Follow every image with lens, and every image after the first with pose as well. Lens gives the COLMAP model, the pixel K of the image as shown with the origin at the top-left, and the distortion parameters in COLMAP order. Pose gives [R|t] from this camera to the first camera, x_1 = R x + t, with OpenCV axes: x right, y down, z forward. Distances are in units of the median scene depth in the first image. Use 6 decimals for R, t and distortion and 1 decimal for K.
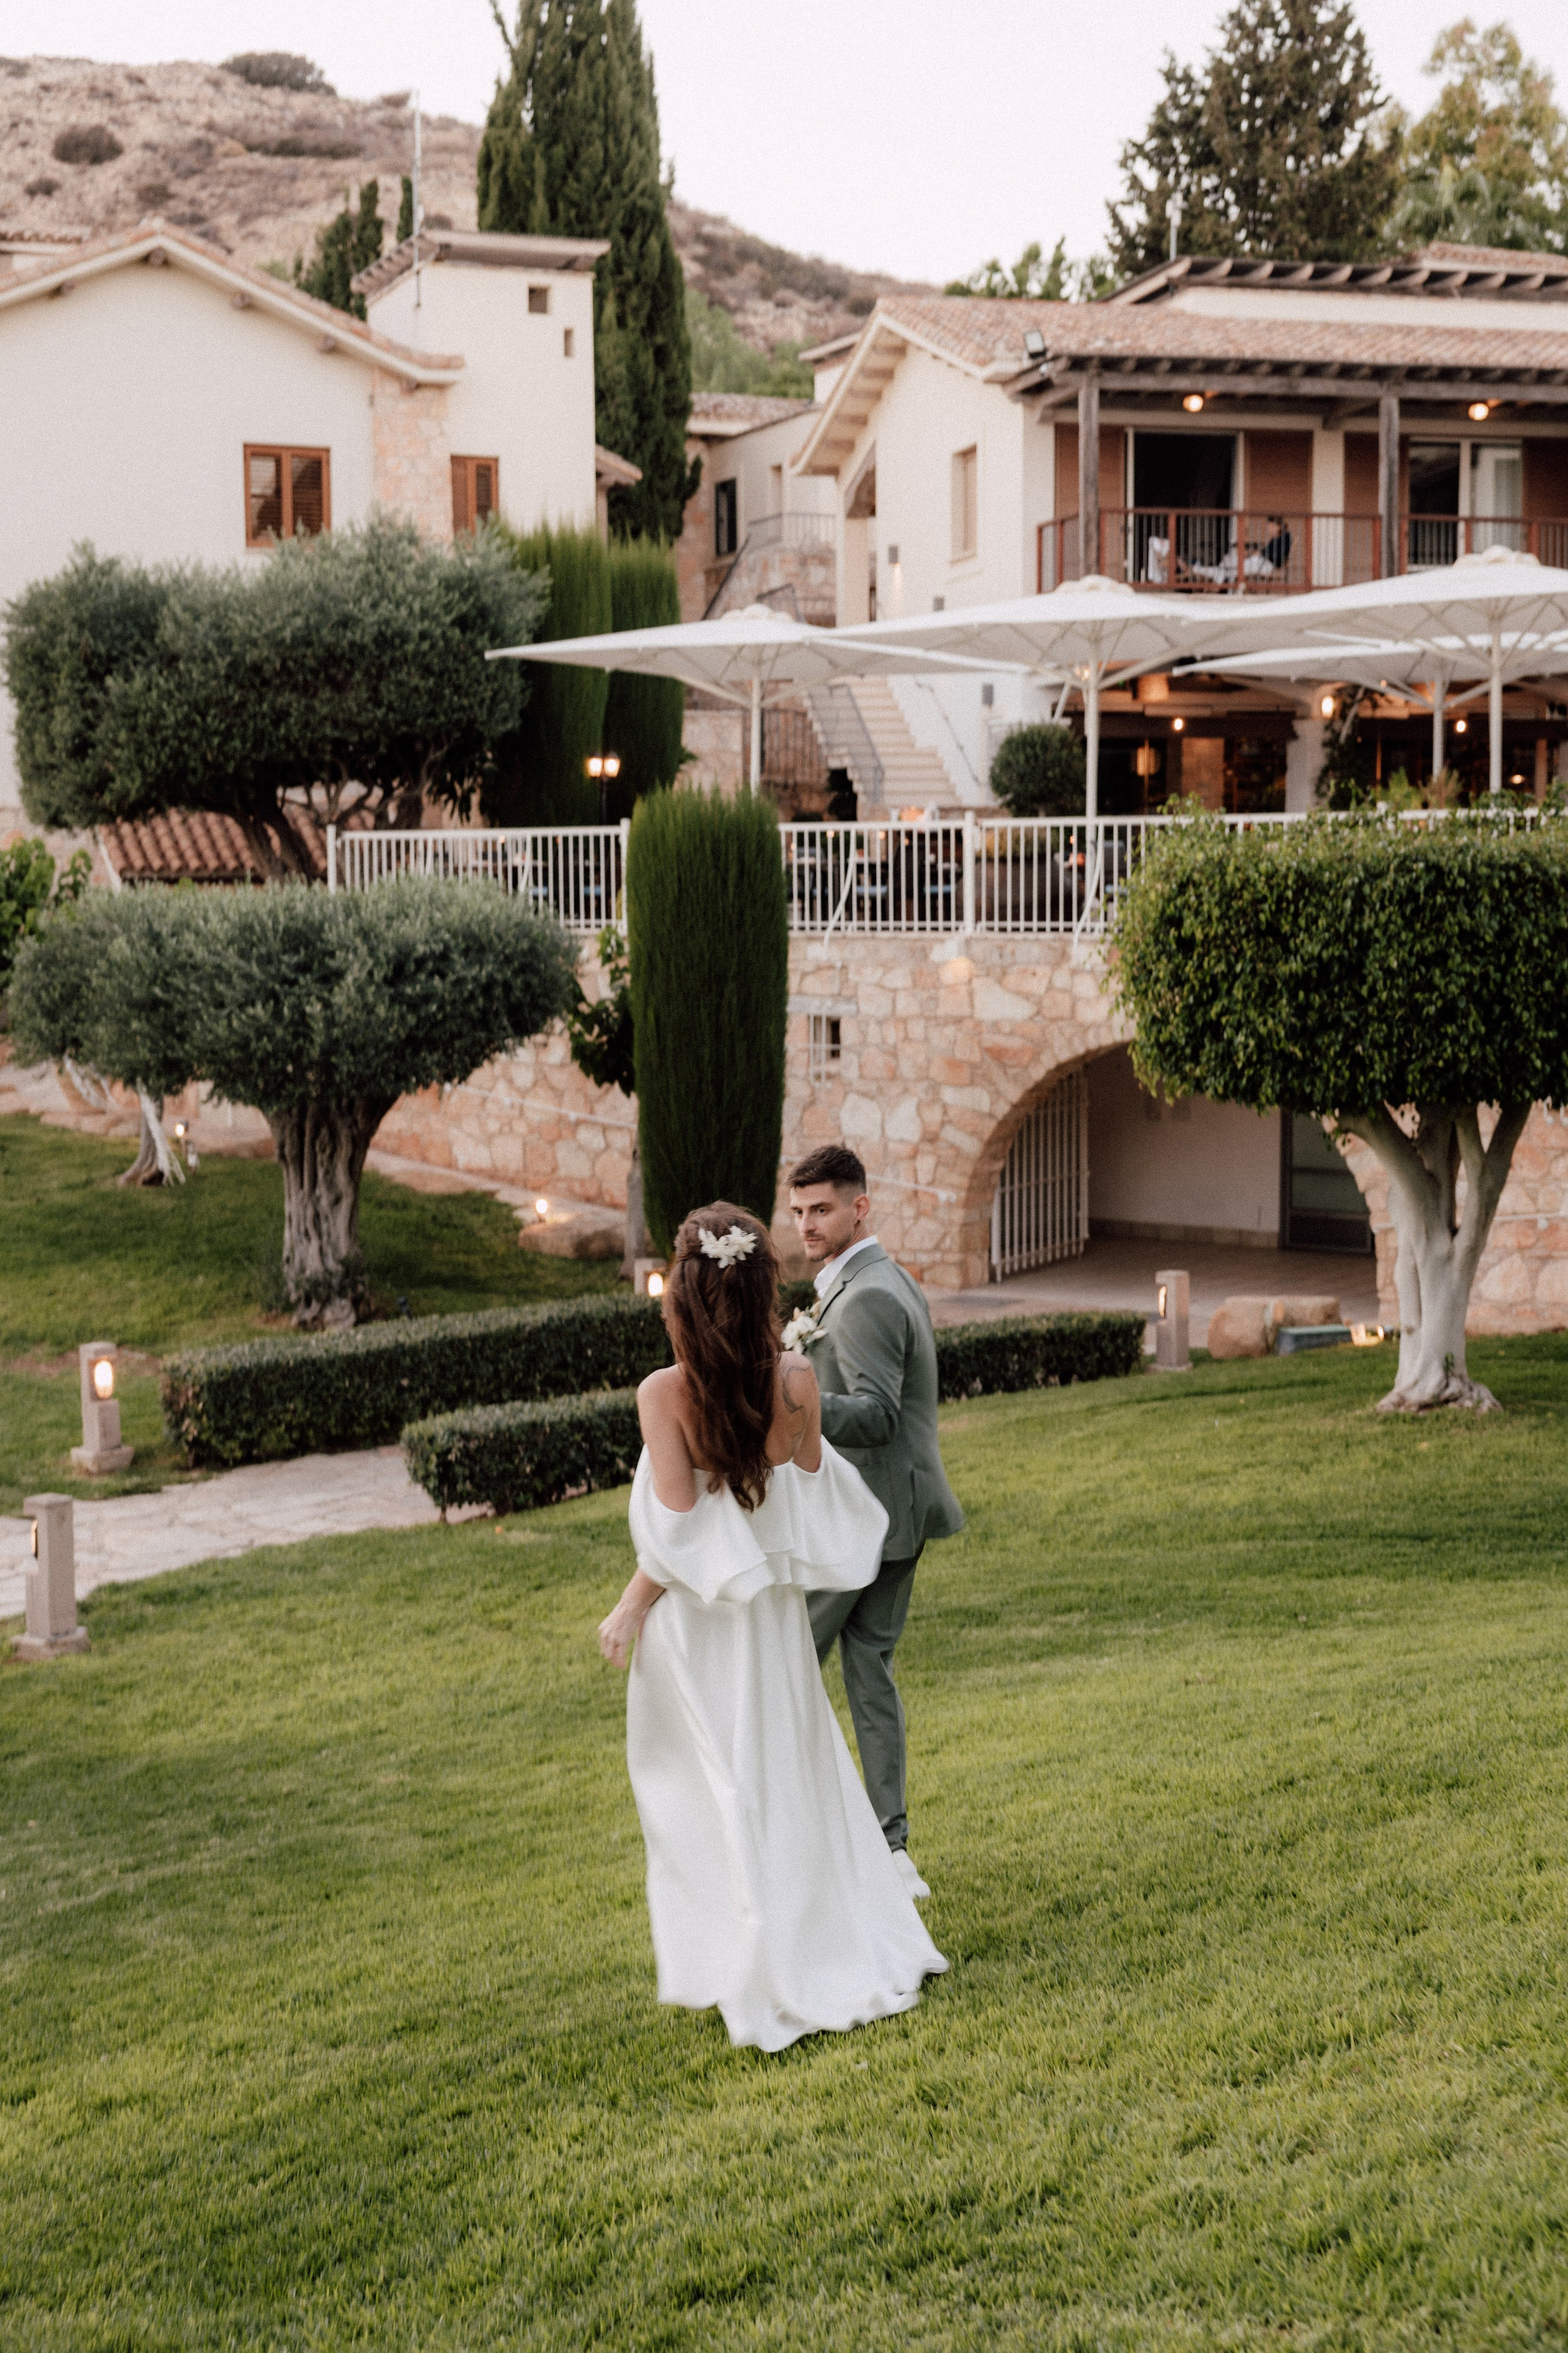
lens RADIAL K [[2948.2, 0, 780.3], [0, 2948.2, 1175.2], [0, 0, 1]] dist [0.036605, -0.027571]
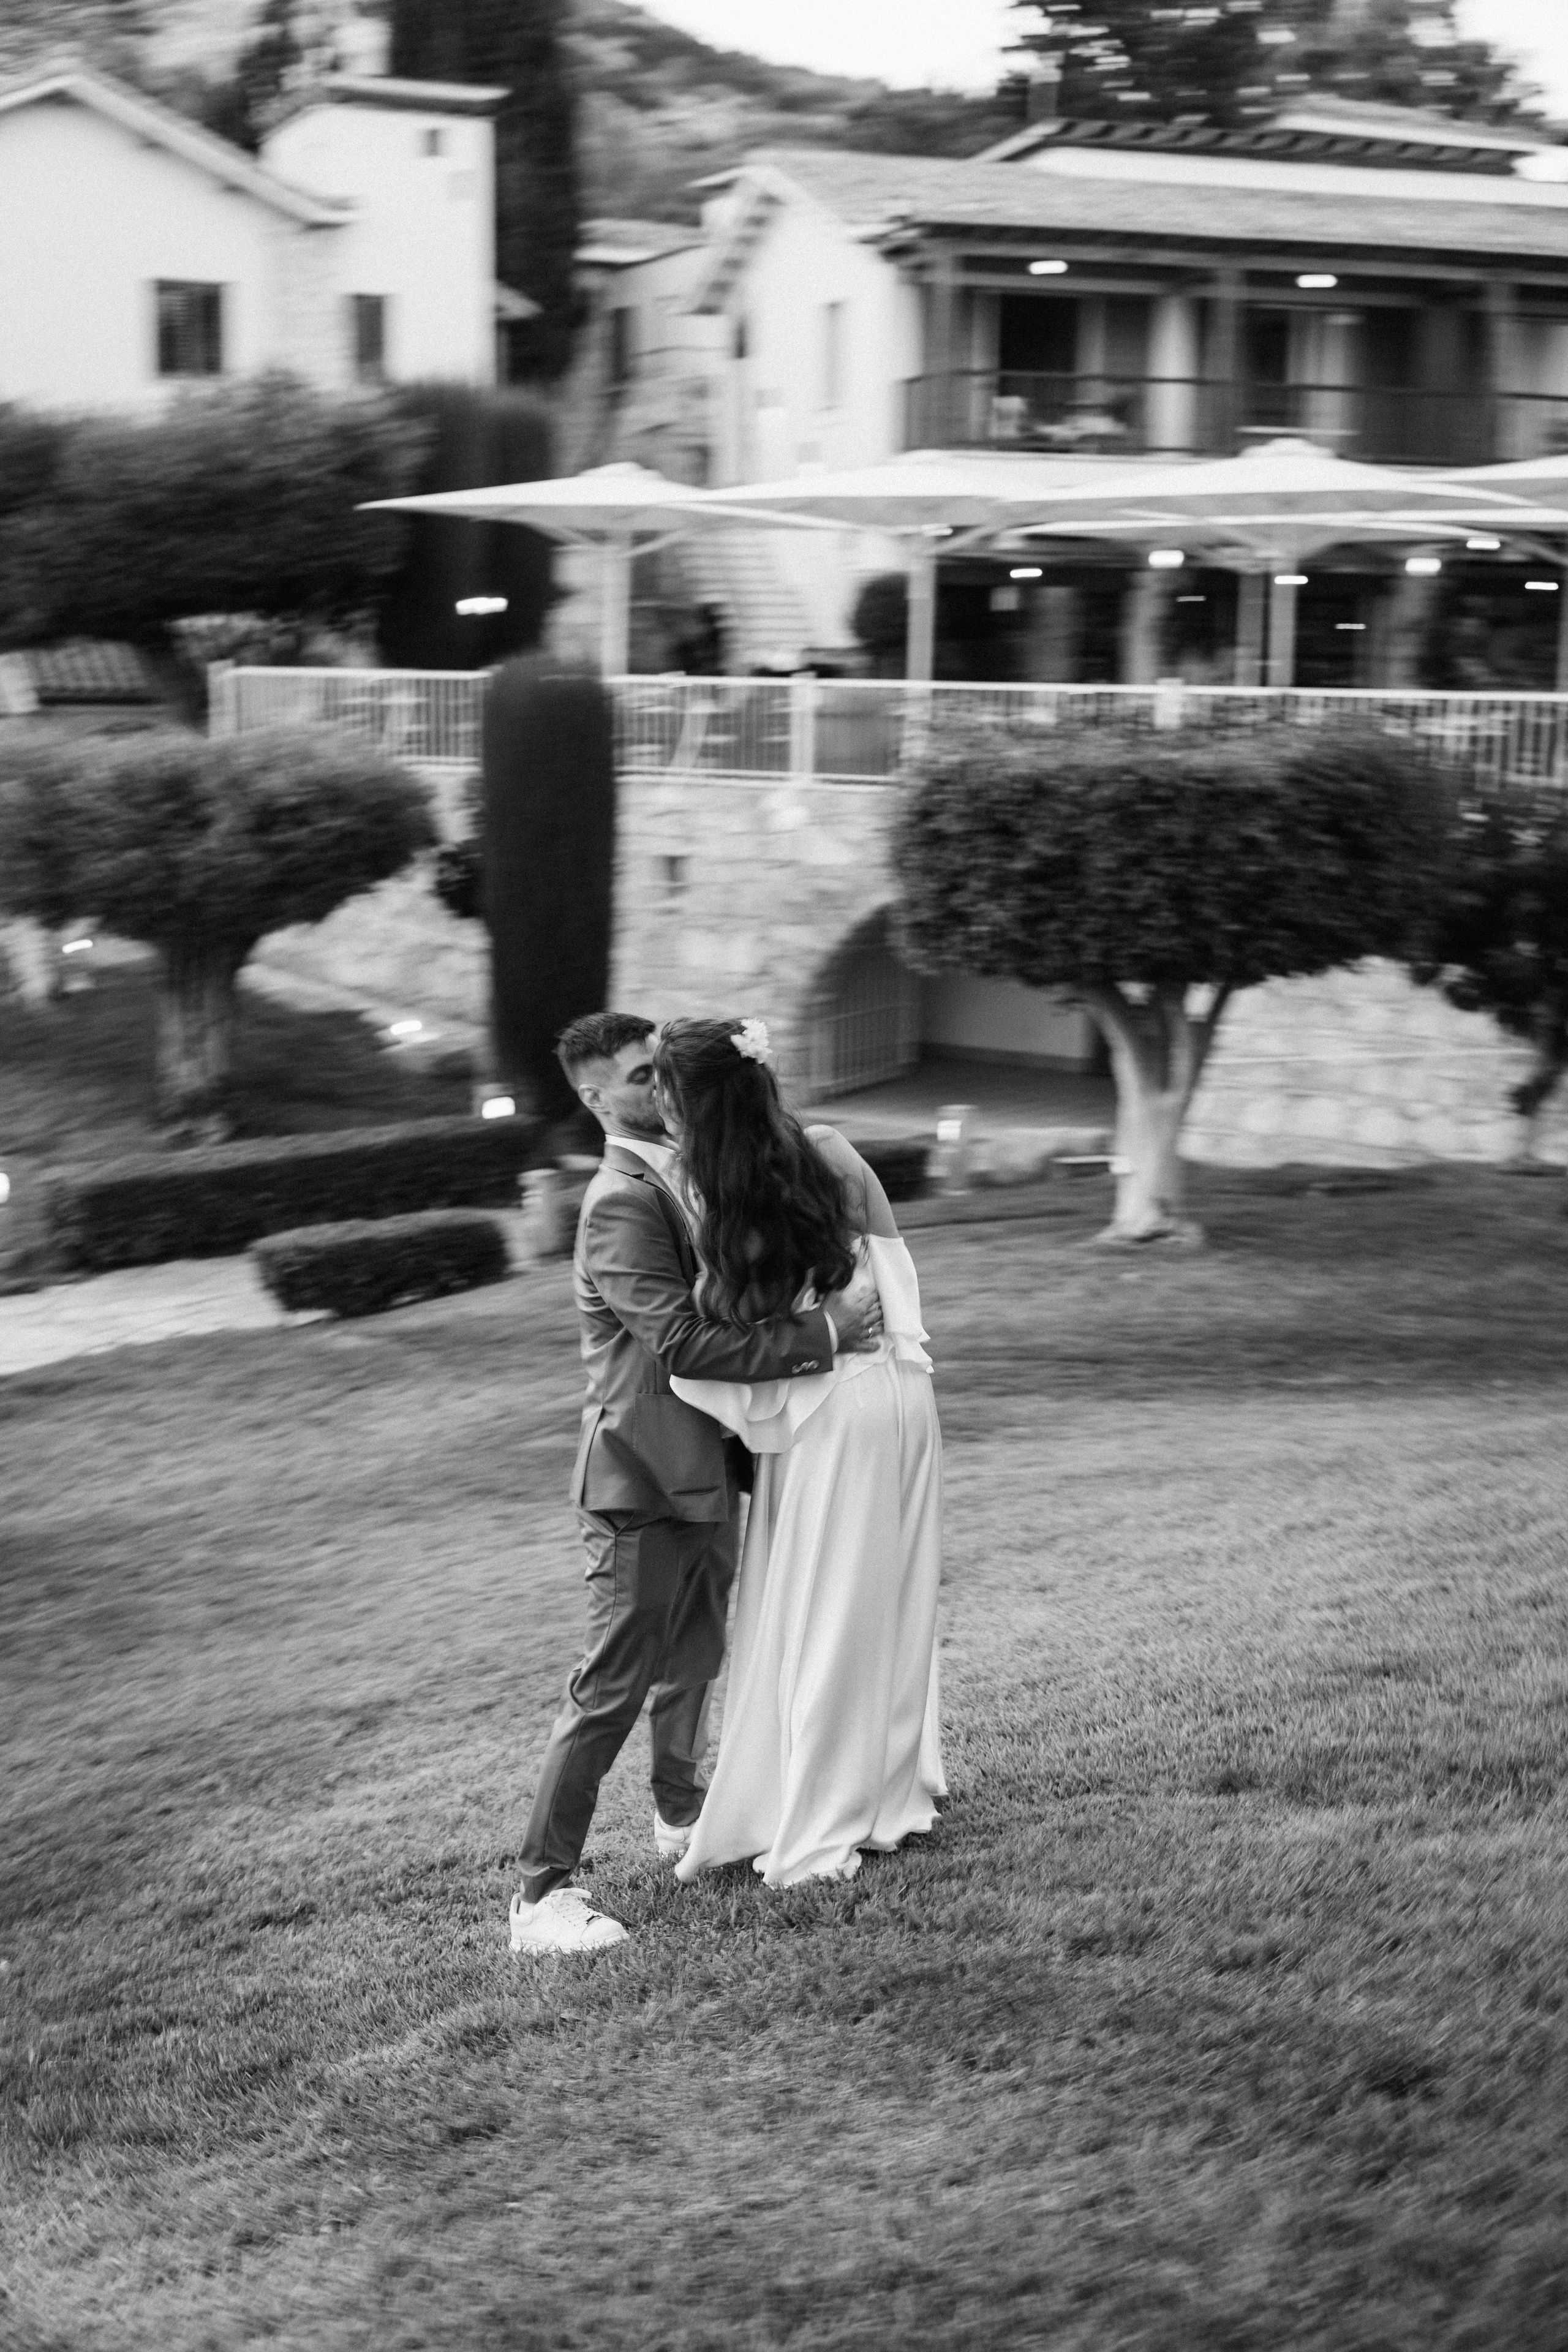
lens RADIAL K [[2881.8, 0, 788.5], [0, 2881.8, 1173.9], [0, 0, 1]] dist [0.005794, 0.013270]
pose [[0.999425, 0.017222, 0.029223, 0.034013], [-0.019410, 0.996895, 0.076316, -0.021704], [-0.027818, -0.076839, 0.996655, -0.080658]]
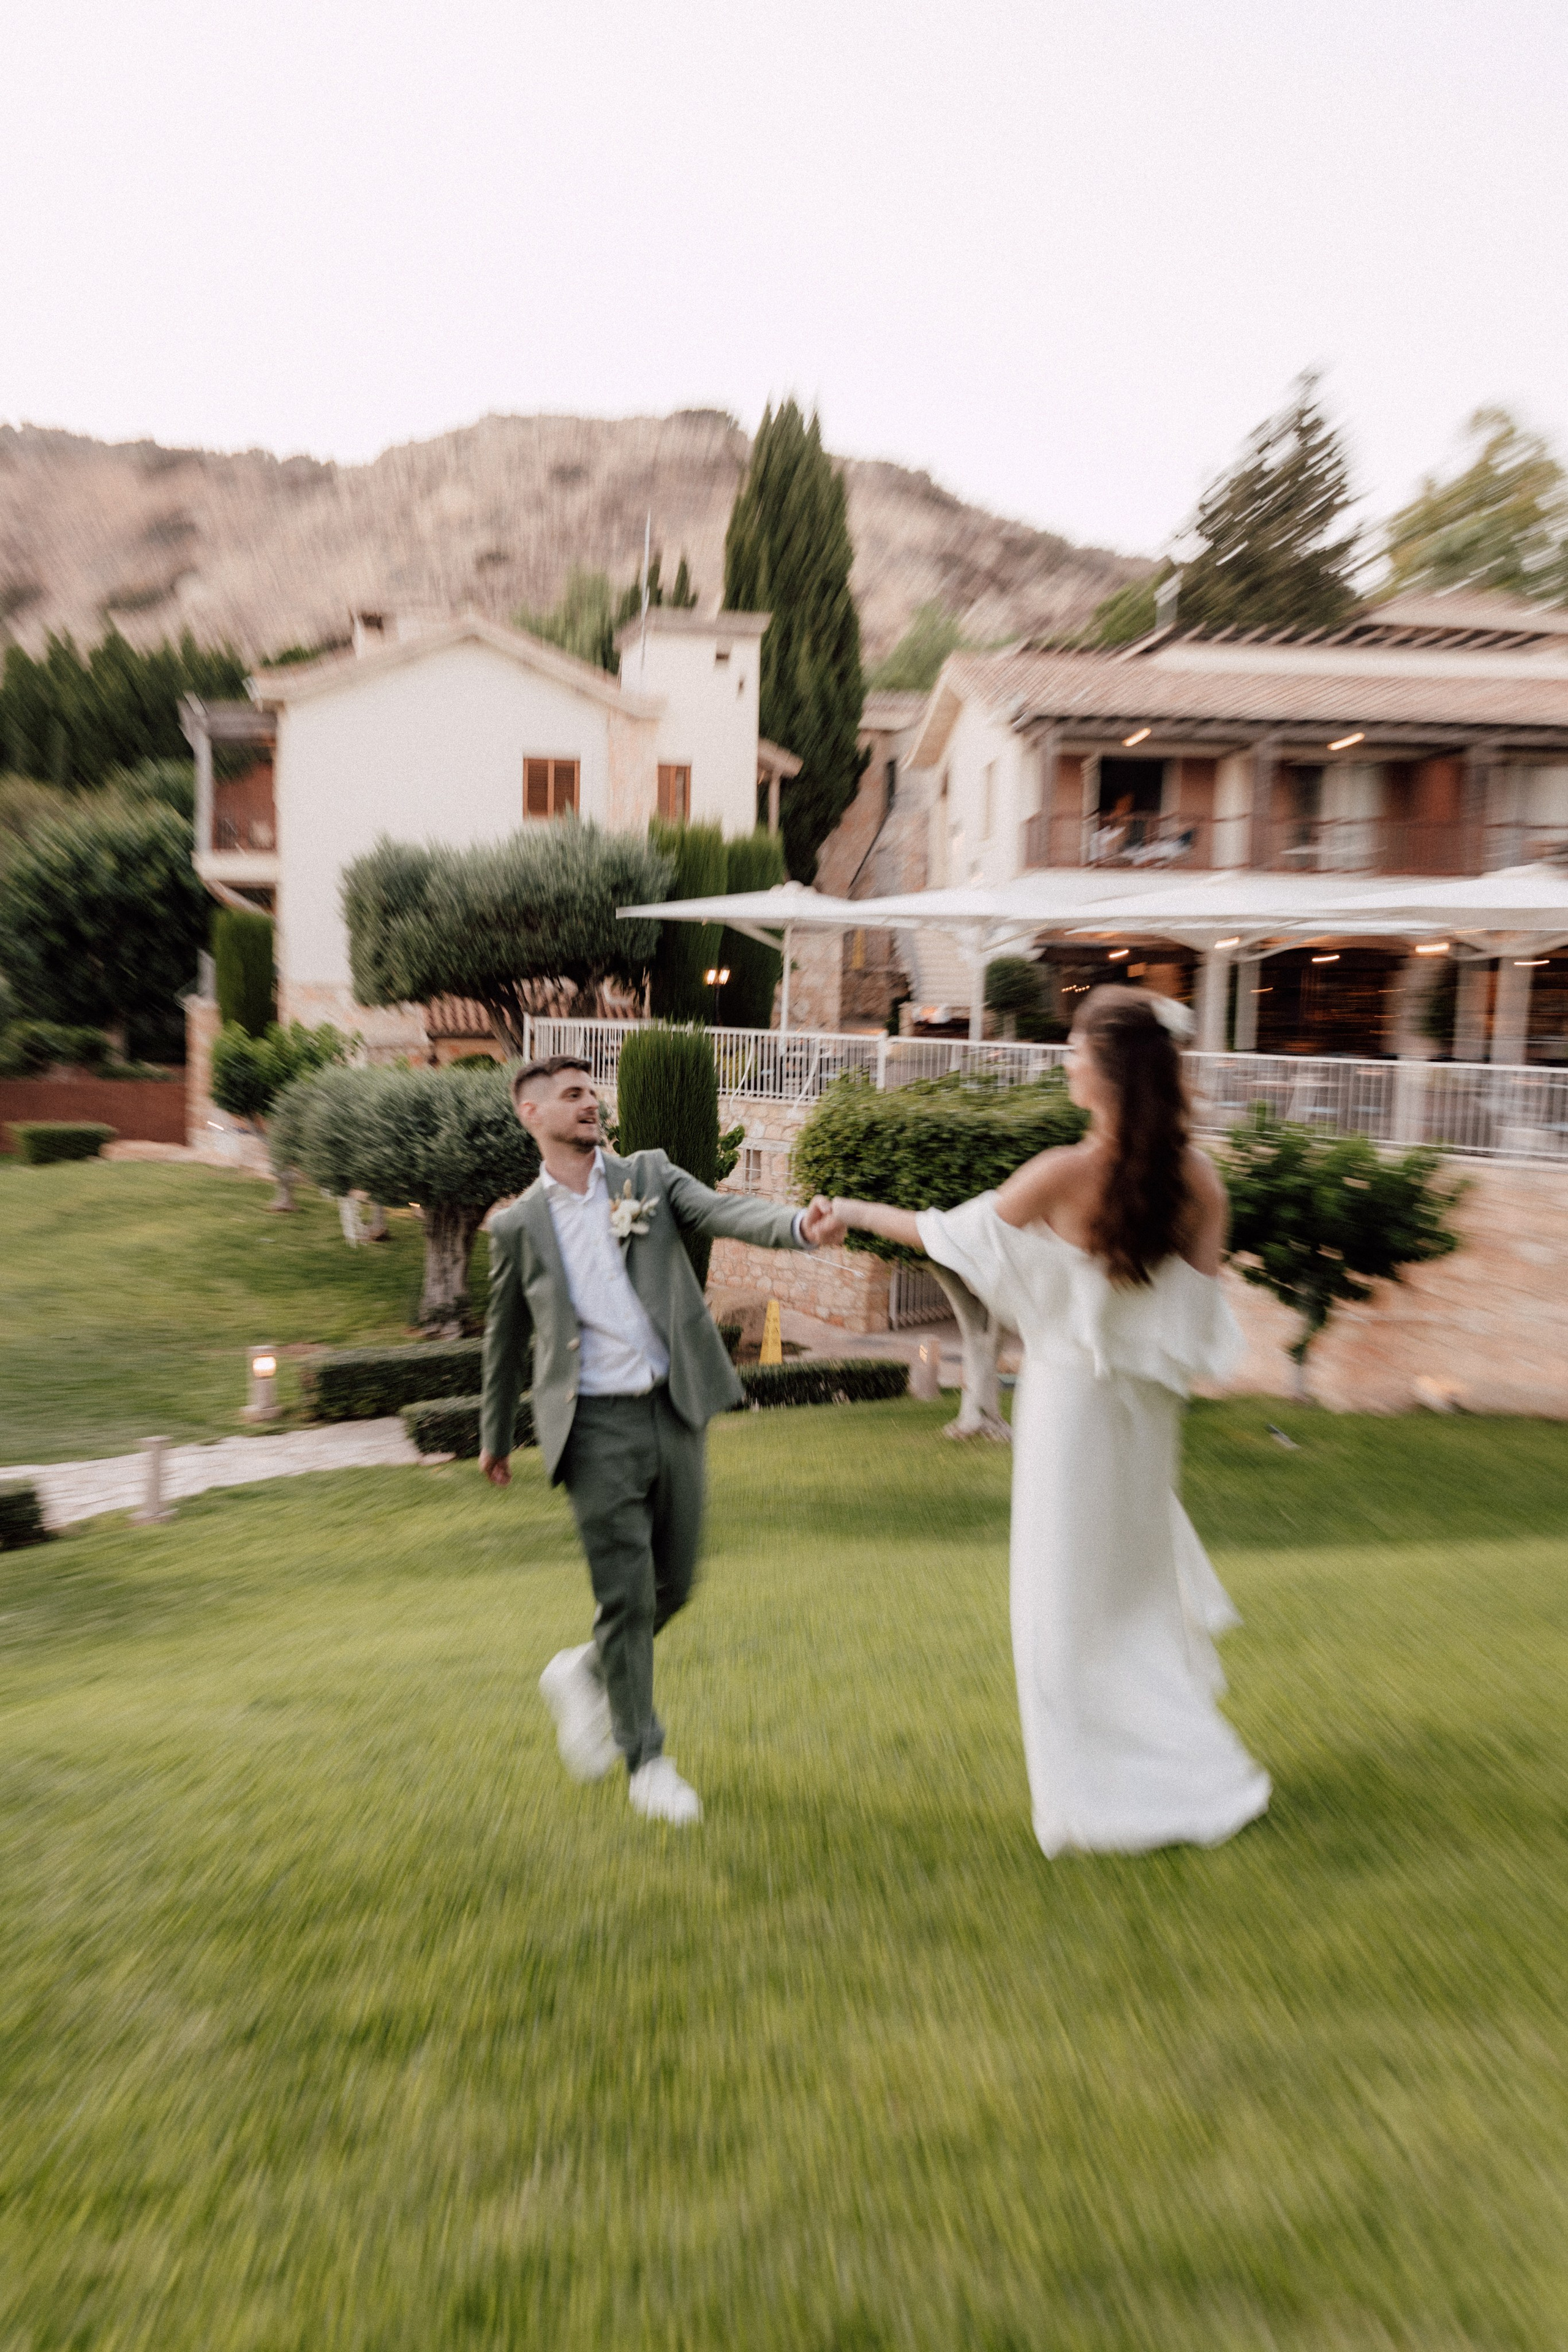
lens RADIAL K [[2184.4, 0, 729.5], [0, 2184.4, 1179.3], [0, 0, 1]] dist [0.120810, -0.000372]
pose [[0.984748, 0.047132, -0.167483, 0.204240], [-0.048575, 0.998809, -0.004528, -0.039130], [0.167070, 0.012594, 0.985865, -0.183199]]
